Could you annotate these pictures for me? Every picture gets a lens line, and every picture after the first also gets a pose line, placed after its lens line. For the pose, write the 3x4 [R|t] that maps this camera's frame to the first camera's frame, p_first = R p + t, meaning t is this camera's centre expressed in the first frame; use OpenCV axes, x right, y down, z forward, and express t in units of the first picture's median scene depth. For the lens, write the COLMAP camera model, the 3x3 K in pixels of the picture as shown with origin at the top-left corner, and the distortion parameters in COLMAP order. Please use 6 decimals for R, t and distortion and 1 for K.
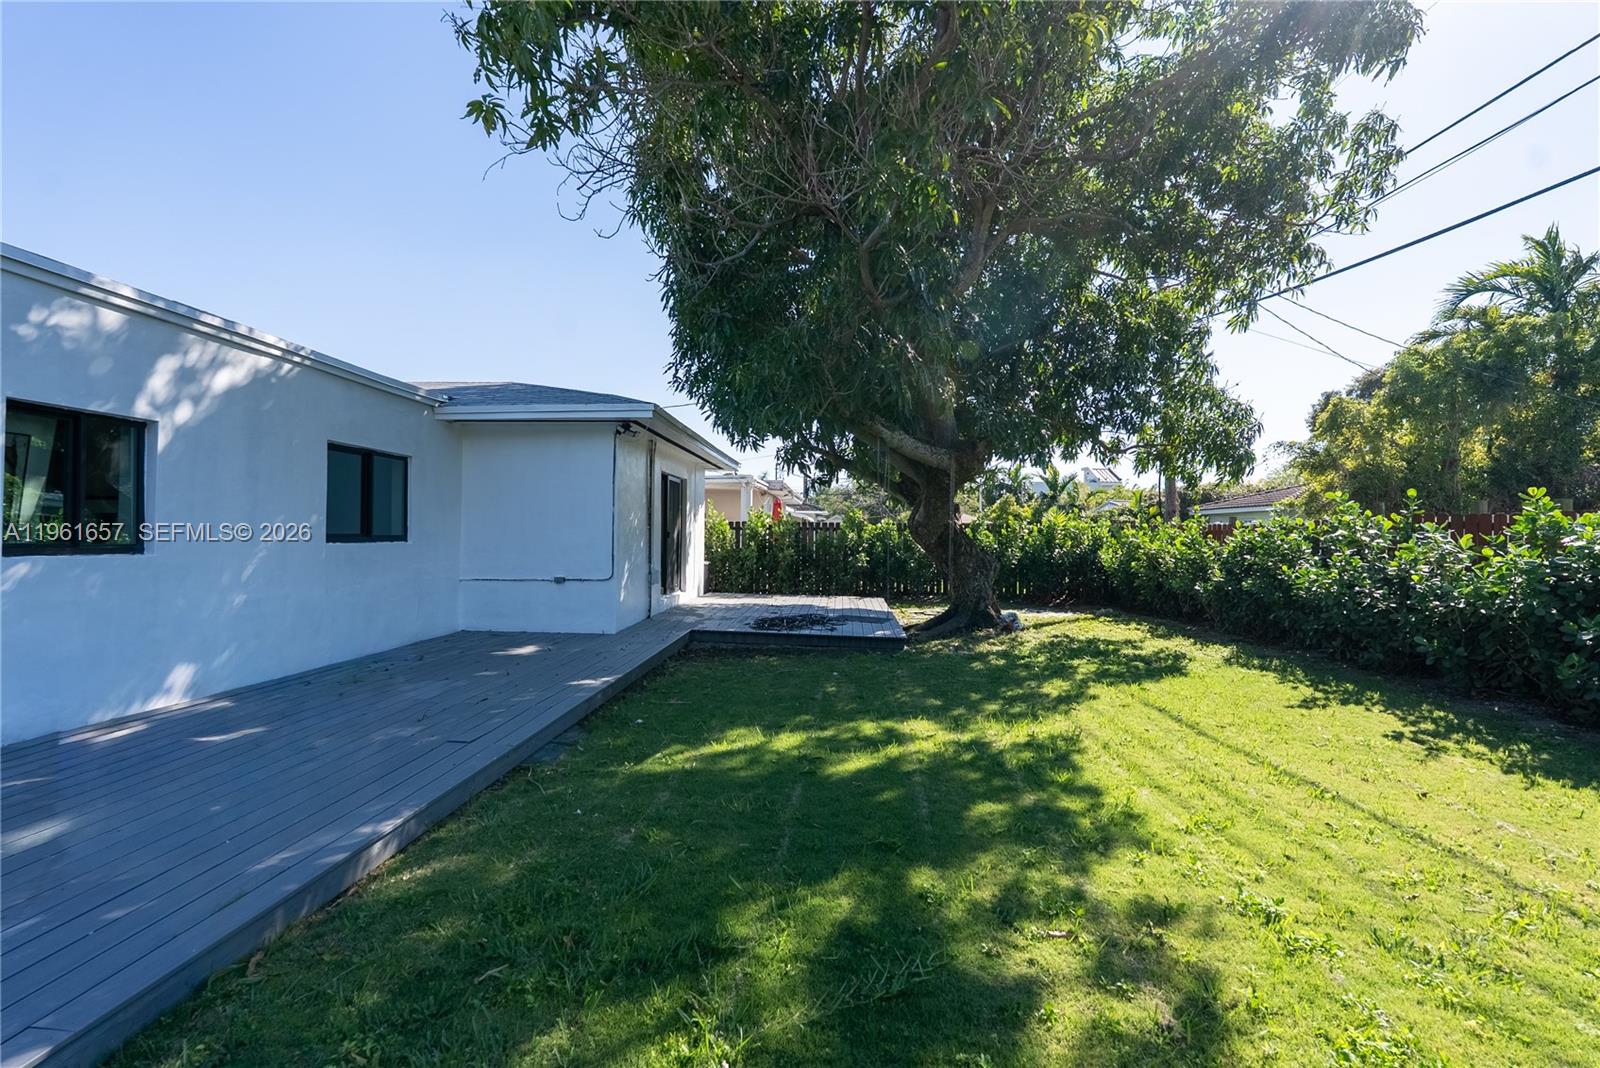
lens RADIAL K [[704.6, 0, 789.5], [0, 704.6, 530.9], [0, 0, 1]] dist [-0.006631, 0.001602]
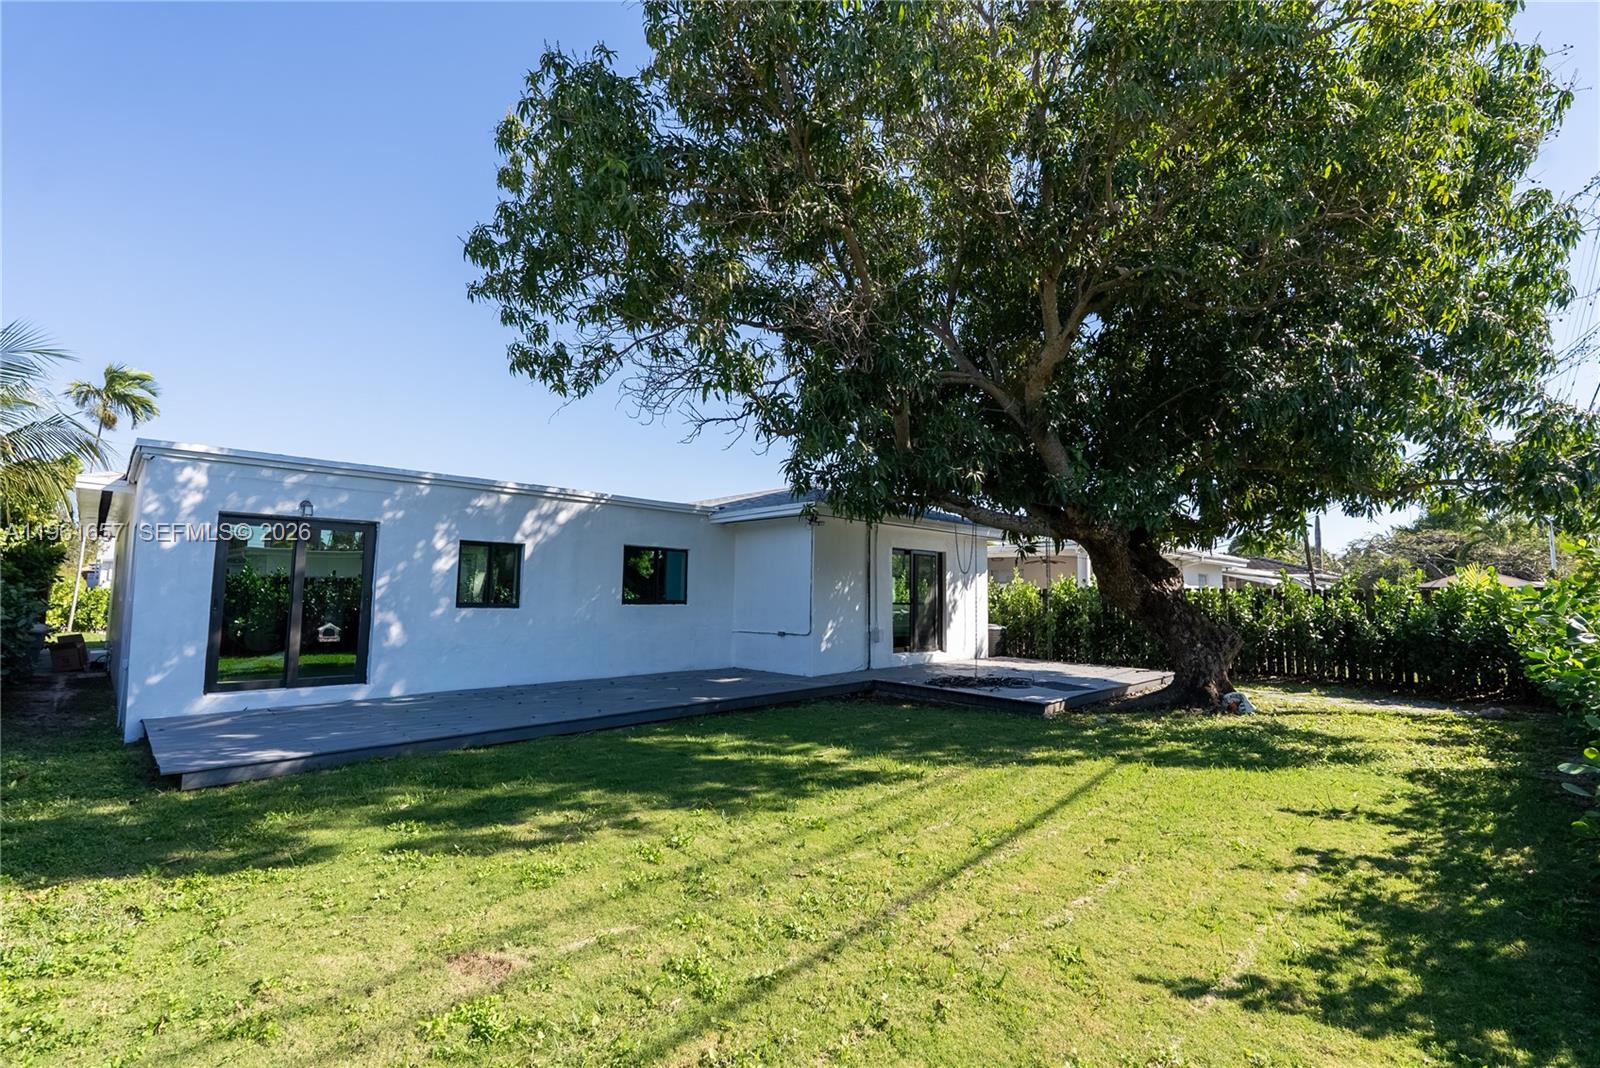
lens RADIAL K [[704.6, 0, 802.7], [0, 704.6, 536.2], [0, 0, 1]] dist [-0.006631, 0.001602]
pose [[0.761215, -0.052727, -0.646353, 1.066392], [-0.003735, 0.996316, -0.085673, -0.004082], [0.648489, 0.067630, 0.758214, -0.036931]]
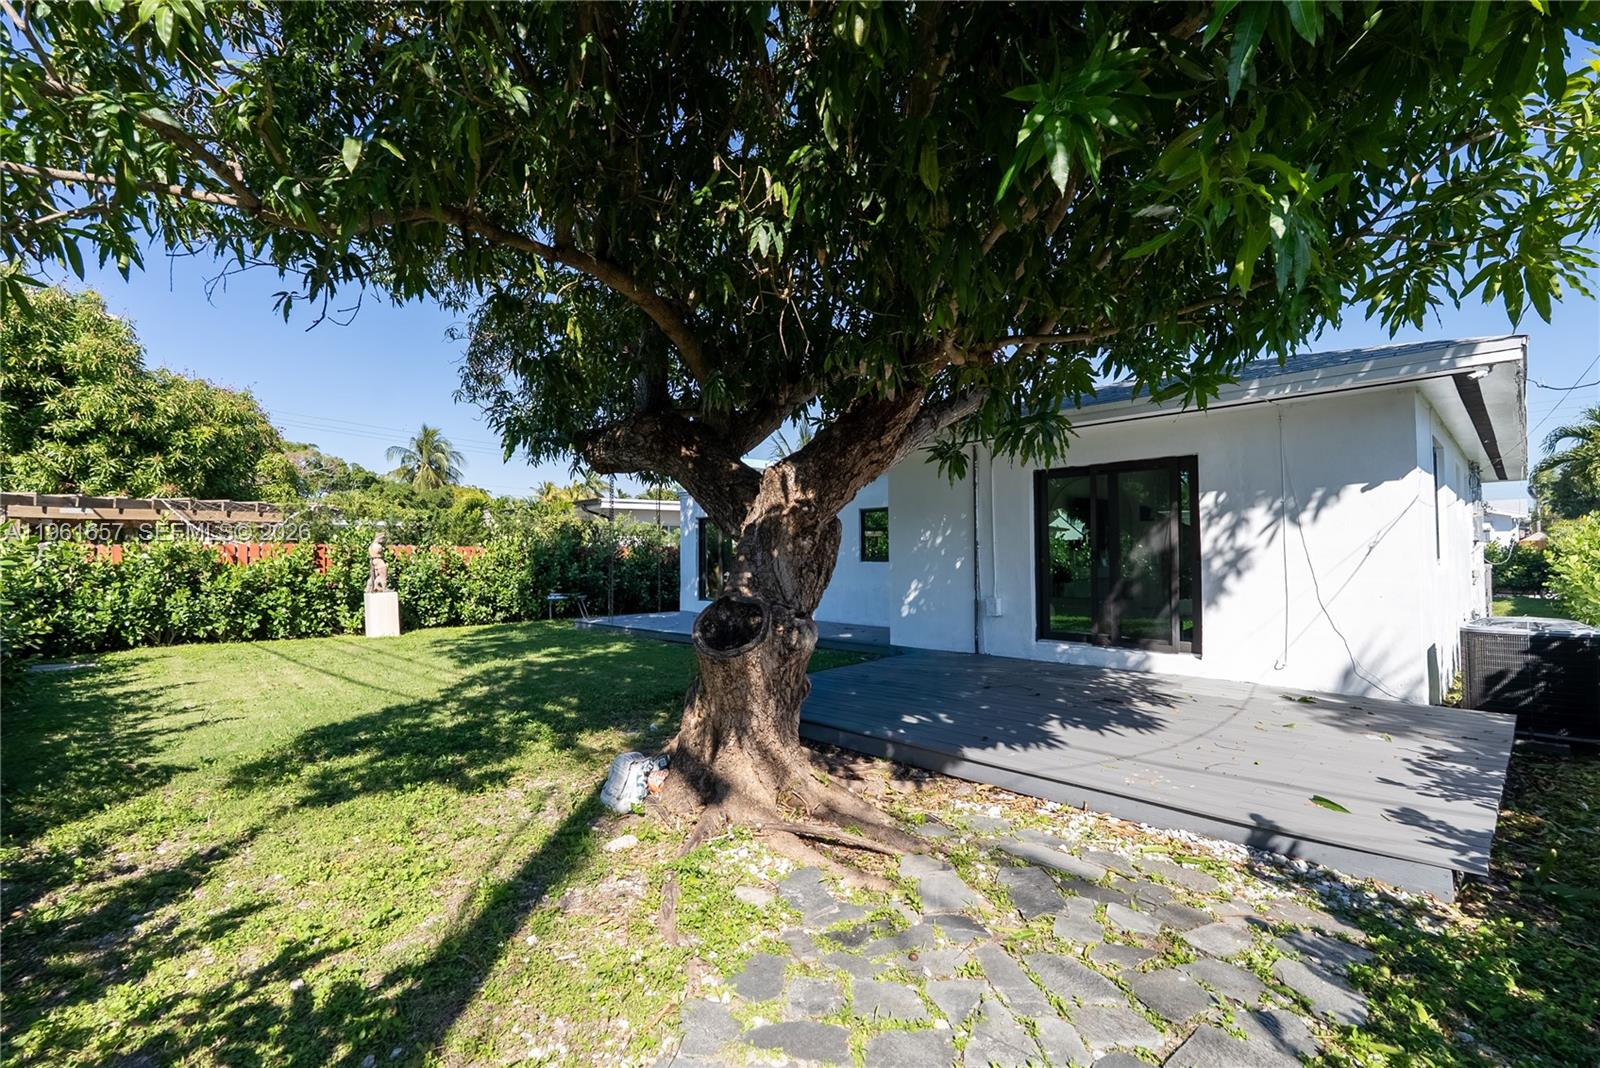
lens RADIAL K [[704.6, 0, 794.7], [0, 704.6, 536.6], [0, 0, 1]] dist [-0.006631, 0.001602]
pose [[-0.685692, -0.022585, -0.727541, 1.178948], [0.003576, 0.999402, -0.034395, 0.023316], [0.727883, -0.026186, -0.685202, 2.941504]]
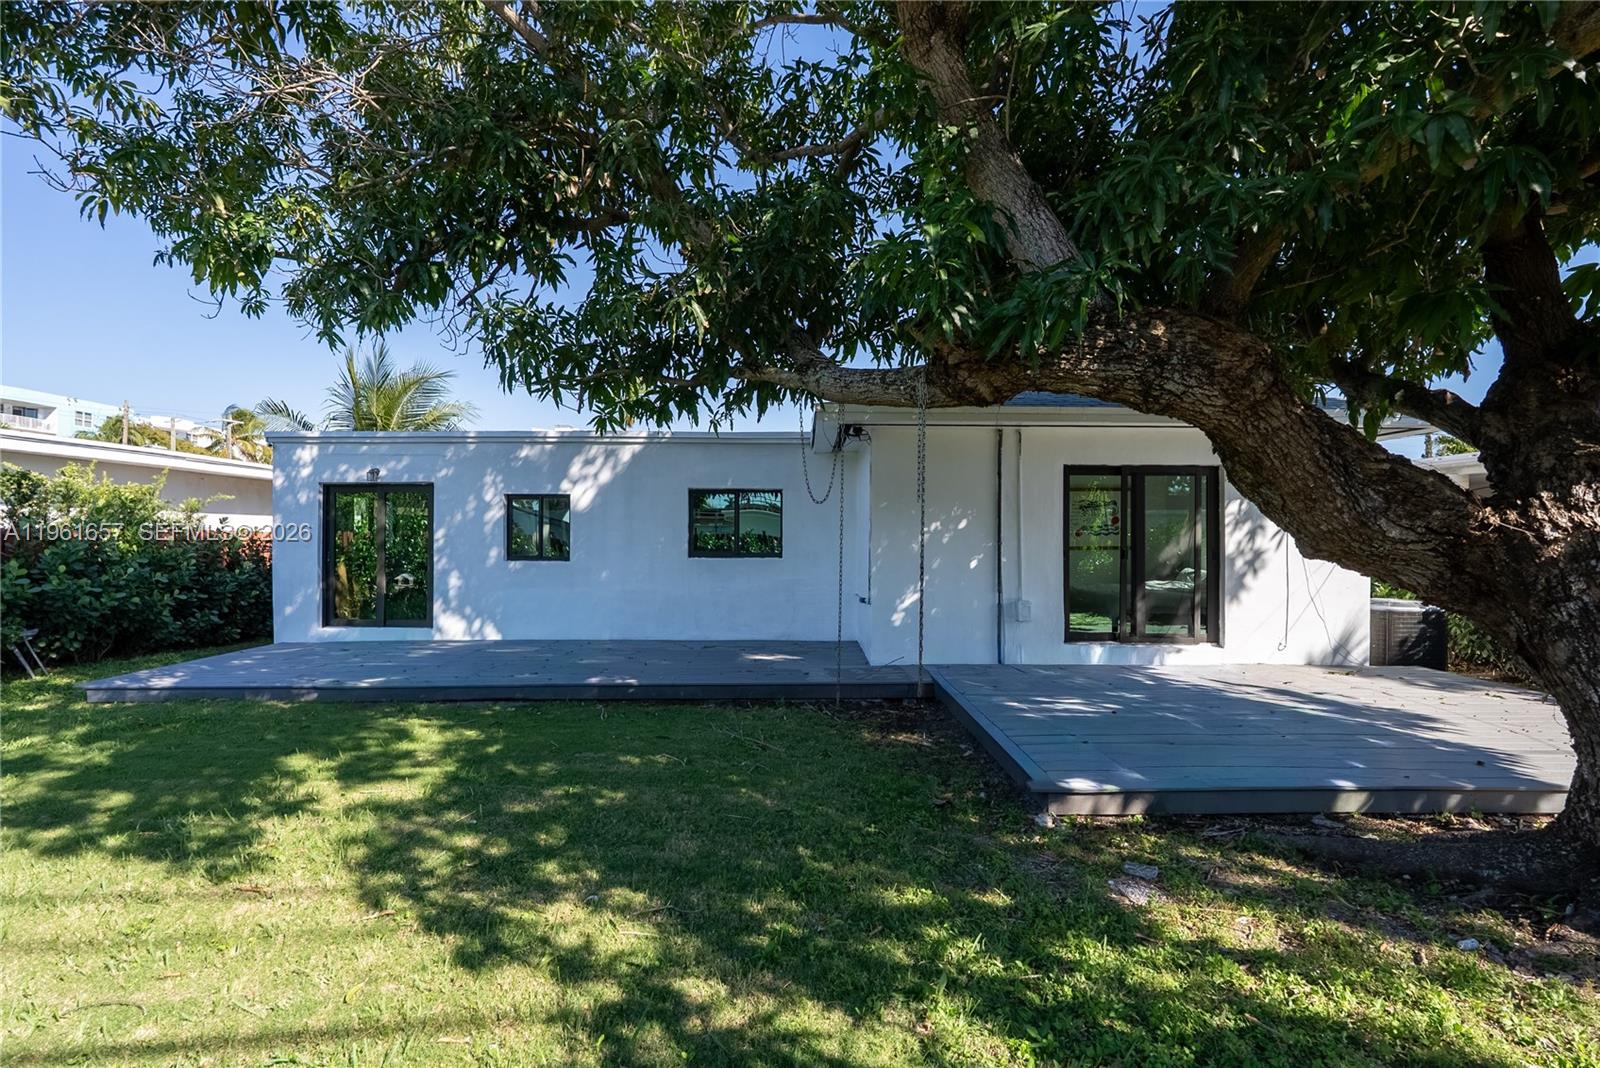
lens RADIAL K [[704.6, 0, 796.1], [0, 704.6, 533.9], [0, 0, 1]] dist [-0.006631, 0.001602]
pose [[0.078061, -0.019414, -0.996760, 1.110344], [0.000212, 0.999811, -0.019456, -0.003776], [0.996949, 0.001308, 0.078050, 1.490902]]
